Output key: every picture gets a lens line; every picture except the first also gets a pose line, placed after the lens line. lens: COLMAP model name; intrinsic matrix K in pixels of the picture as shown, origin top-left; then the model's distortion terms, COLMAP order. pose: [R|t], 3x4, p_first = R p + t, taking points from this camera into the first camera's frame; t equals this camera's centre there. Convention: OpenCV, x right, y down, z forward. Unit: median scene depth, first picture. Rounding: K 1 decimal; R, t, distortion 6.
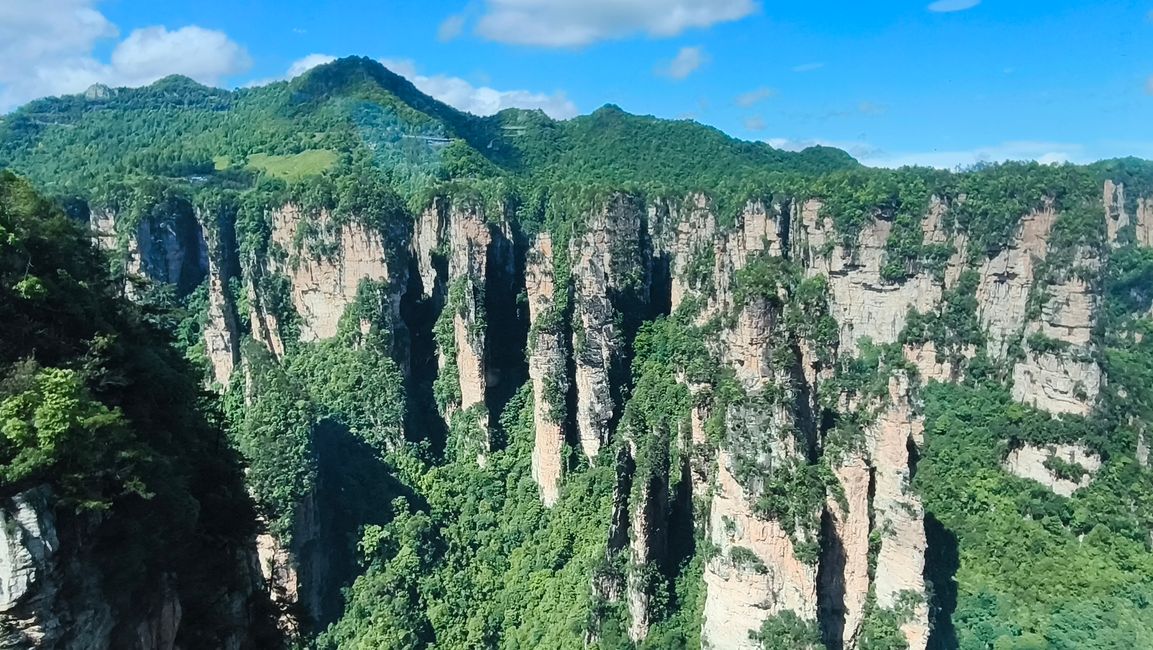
lens RADIAL K [[777.3, 0, 576.5], [0, 777.3, 325.0], [0, 0, 1]] dist [-0.000438, -0.000124]
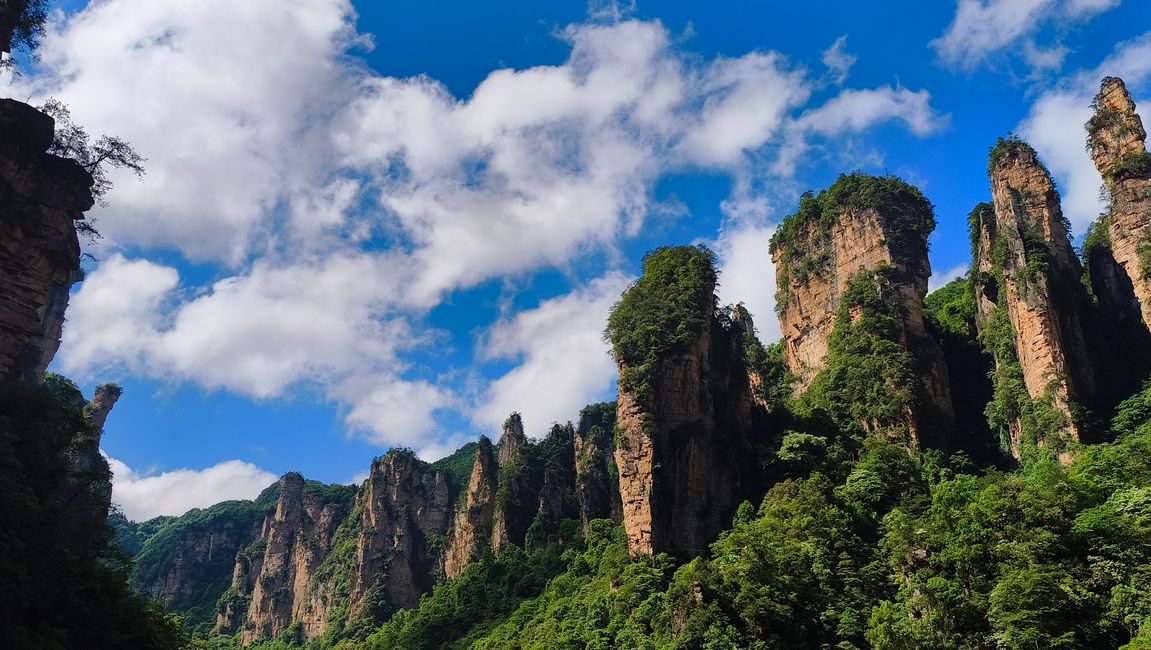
lens RADIAL K [[940.0, 0, 575.5], [0, 940.0, 325.0], [0, 0, 1]] dist [0.141774, -0.275890]
pose [[0.723471, -0.292291, -0.625424, 0.067250], [-0.145050, 0.821365, -0.551653, 0.490095], [0.674945, 0.489822, 0.551837, 0.368351]]
